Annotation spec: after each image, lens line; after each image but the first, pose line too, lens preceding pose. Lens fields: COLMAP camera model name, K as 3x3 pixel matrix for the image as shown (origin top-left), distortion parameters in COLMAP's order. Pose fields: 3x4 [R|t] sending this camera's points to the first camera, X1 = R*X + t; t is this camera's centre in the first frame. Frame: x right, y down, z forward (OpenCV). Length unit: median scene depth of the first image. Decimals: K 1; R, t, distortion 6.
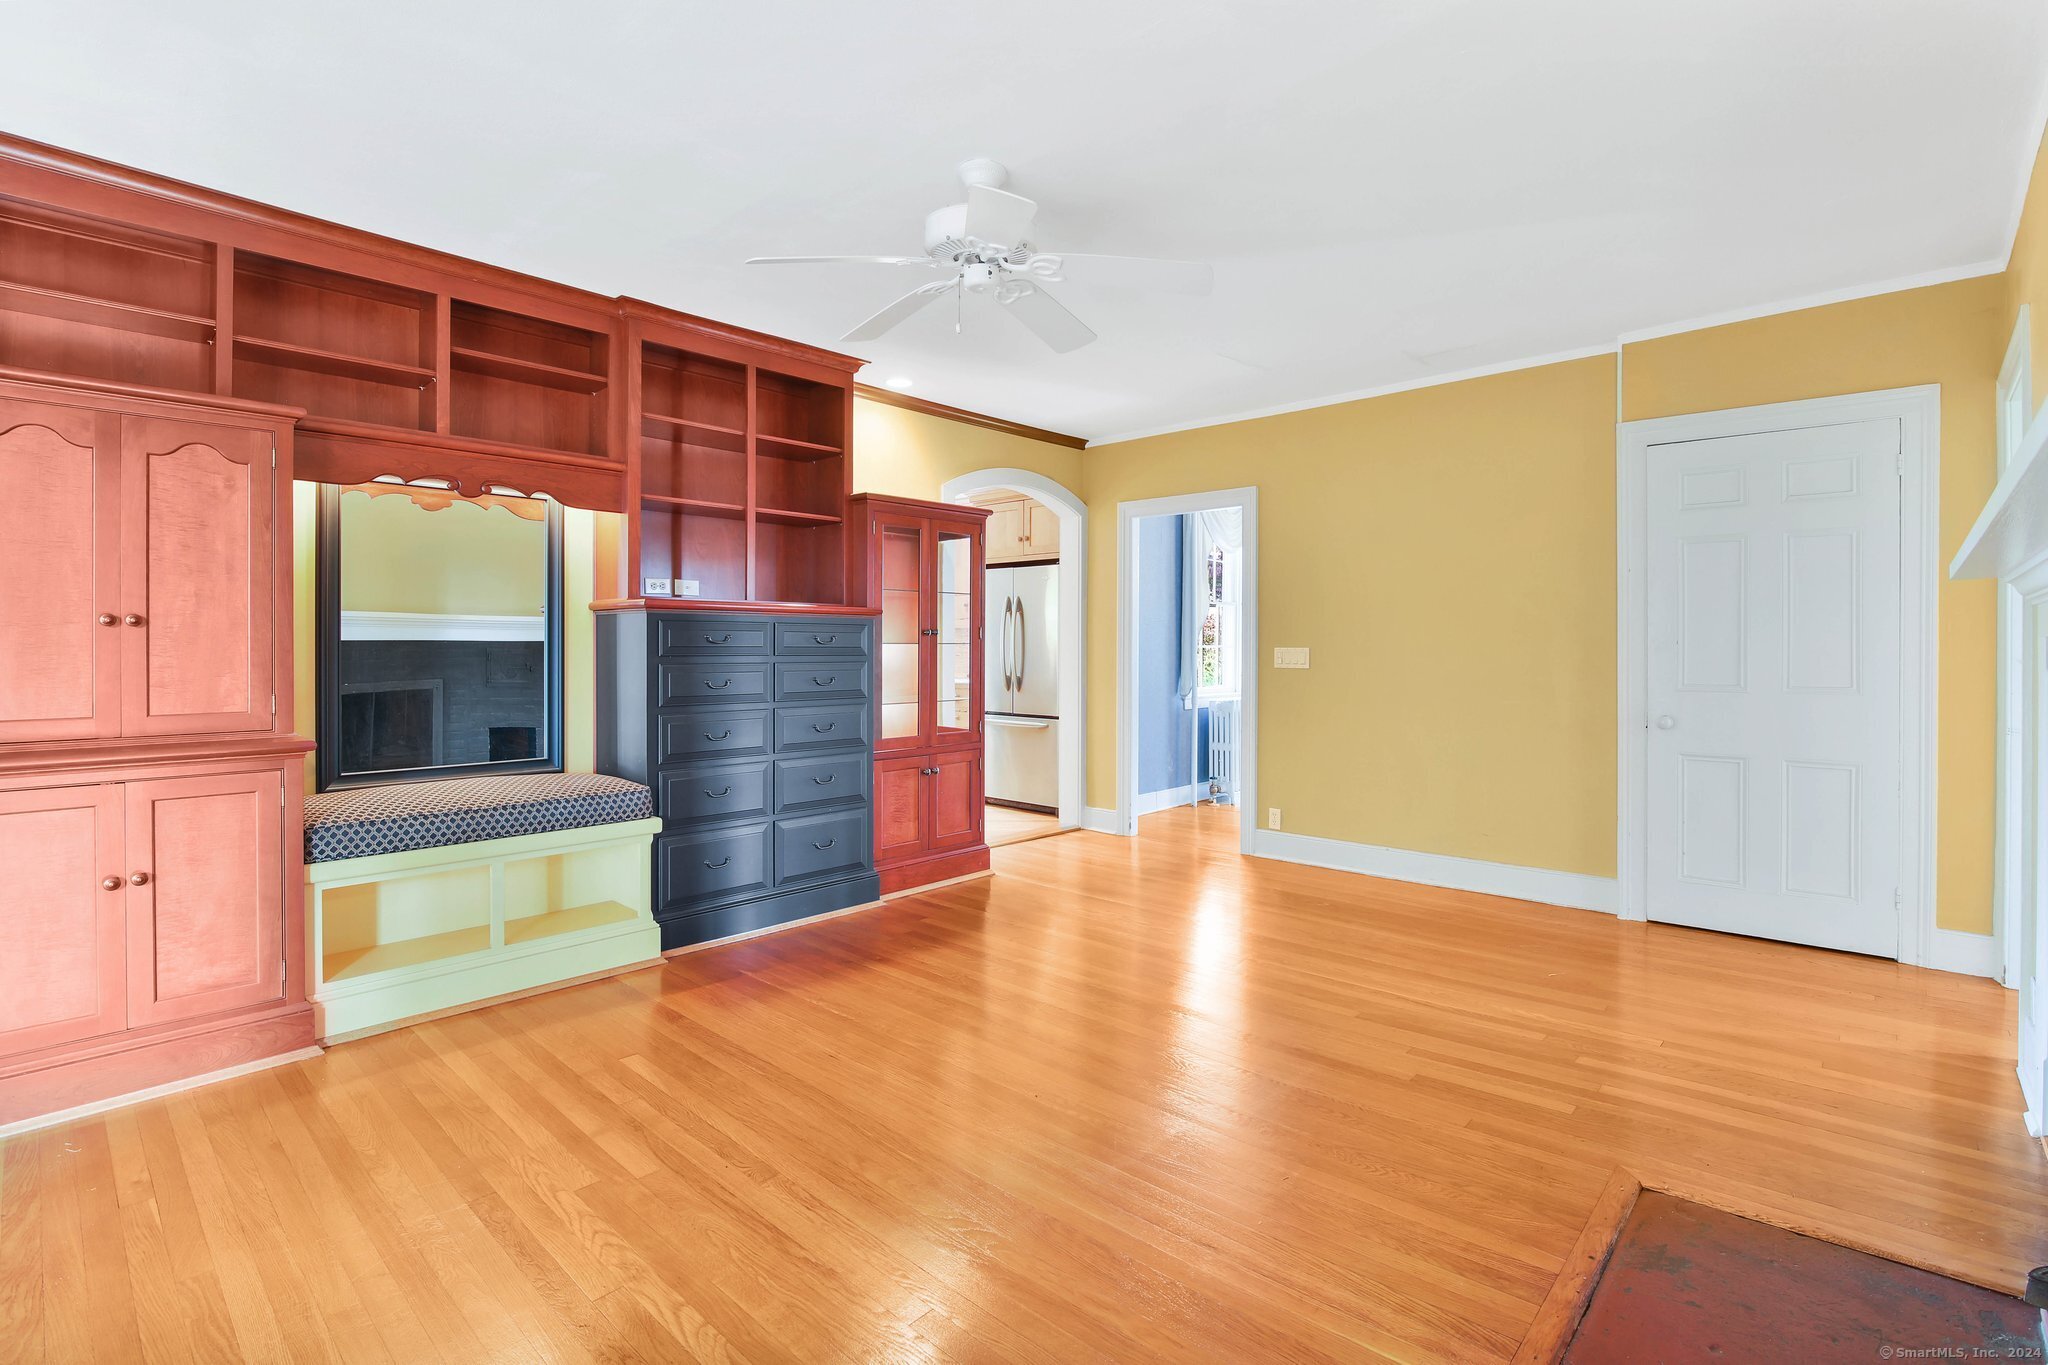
lens RADIAL K [[943.0, 0, 1026.3], [0, 943.0, 667.3], [0, 0, 1]] dist [-0.005318, -0.000493]
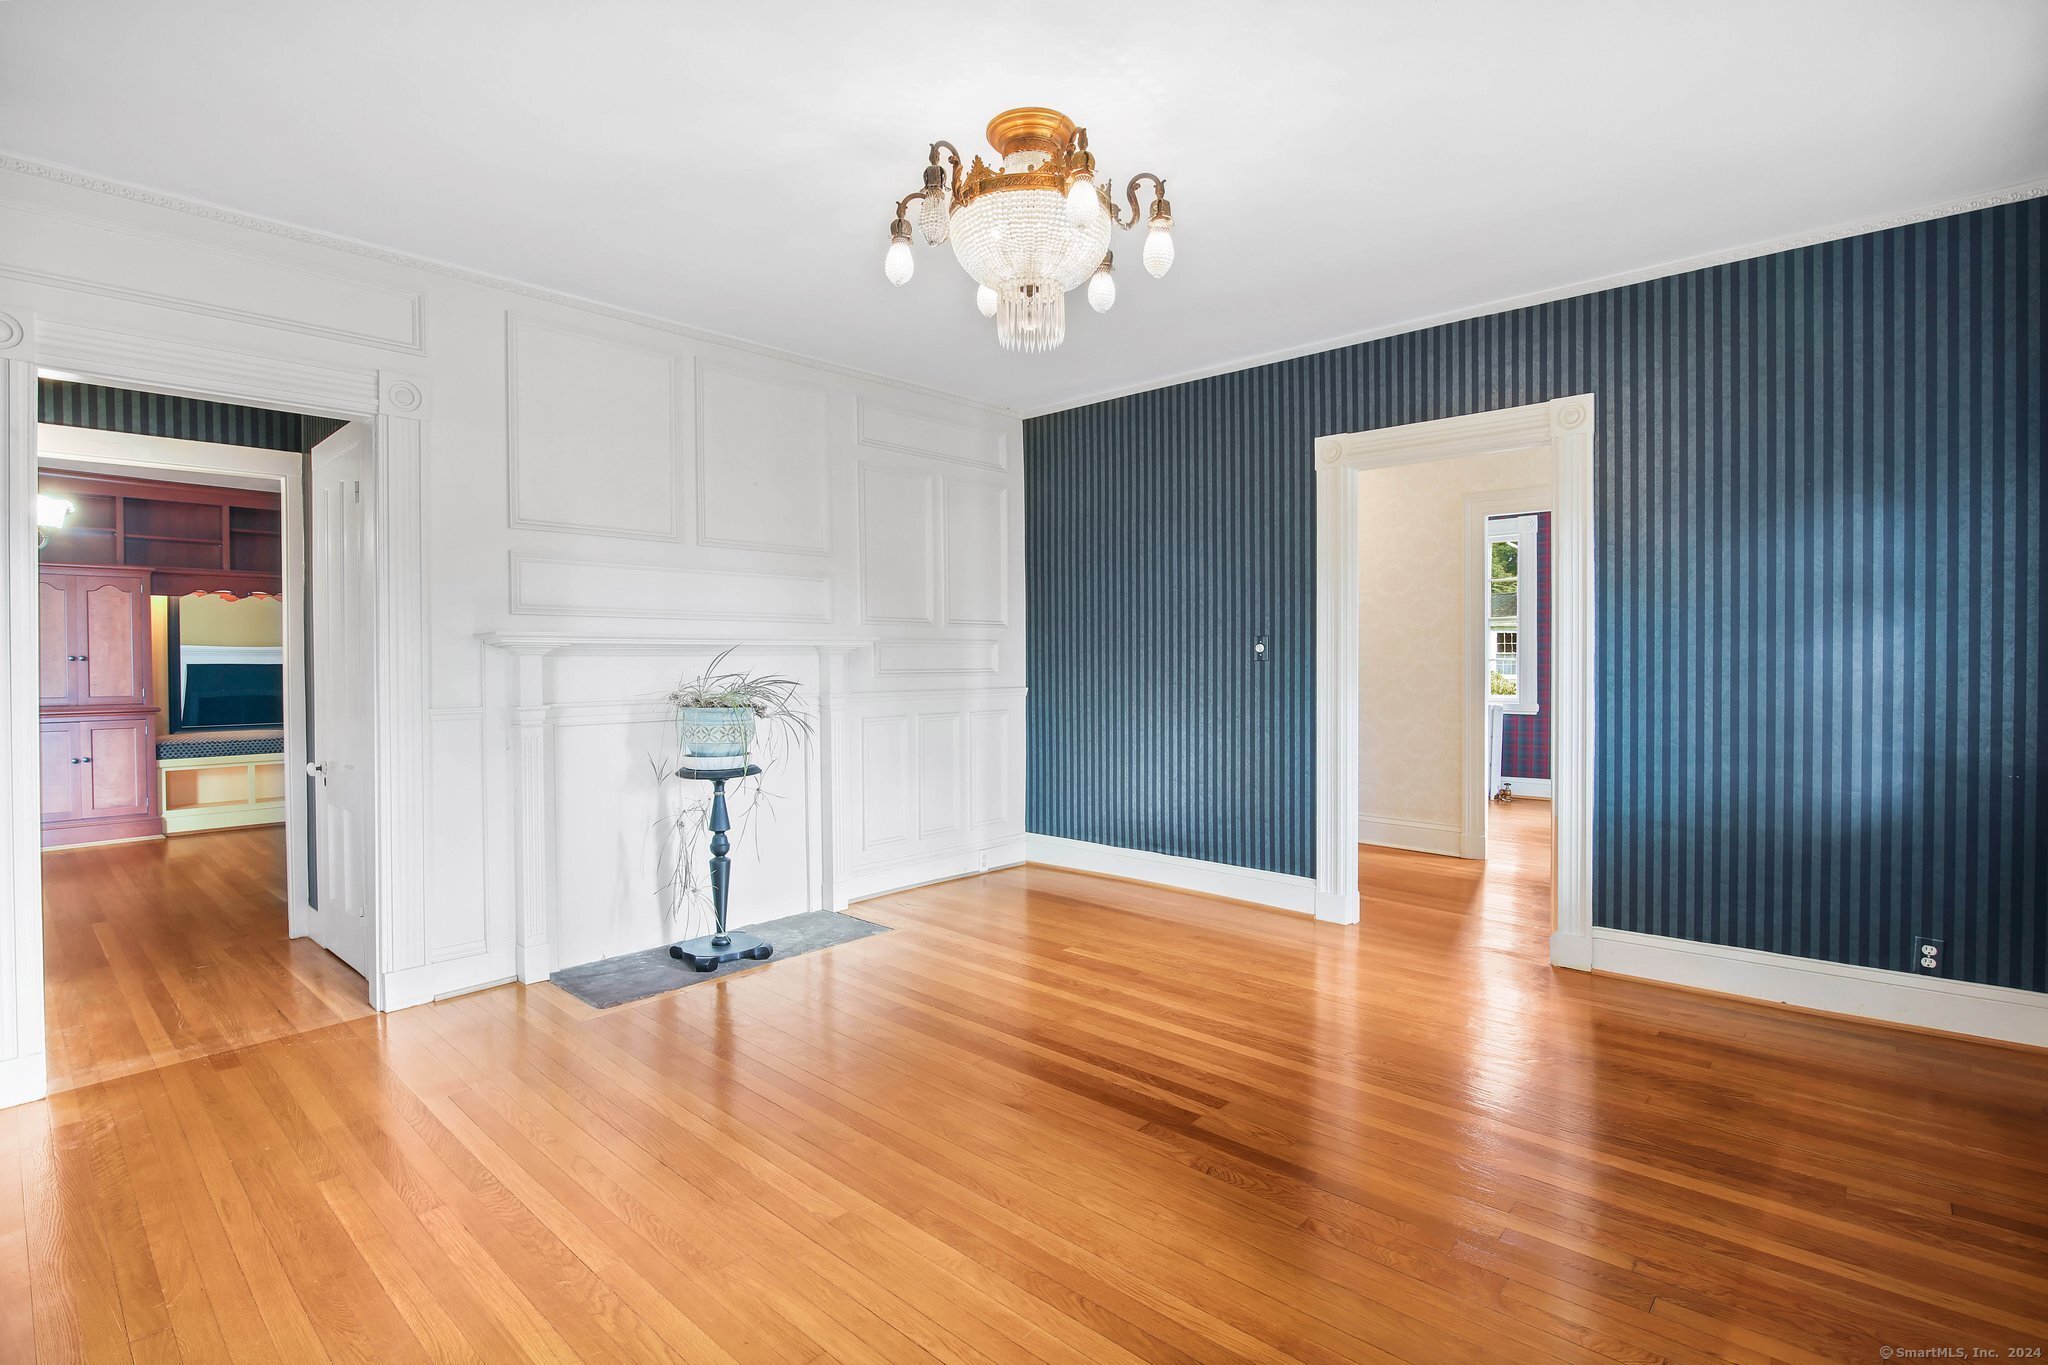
lens RADIAL K [[943.0, 0, 1021.7], [0, 943.0, 683.3], [0, 0, 1]] dist [-0.005318, -0.000493]
pose [[0.999824, -0.007447, 0.017207, 1.402193], [0.007348, 0.999956, 0.005808, 0.019545], [-0.017249, -0.005680, 0.999835, -1.434425]]
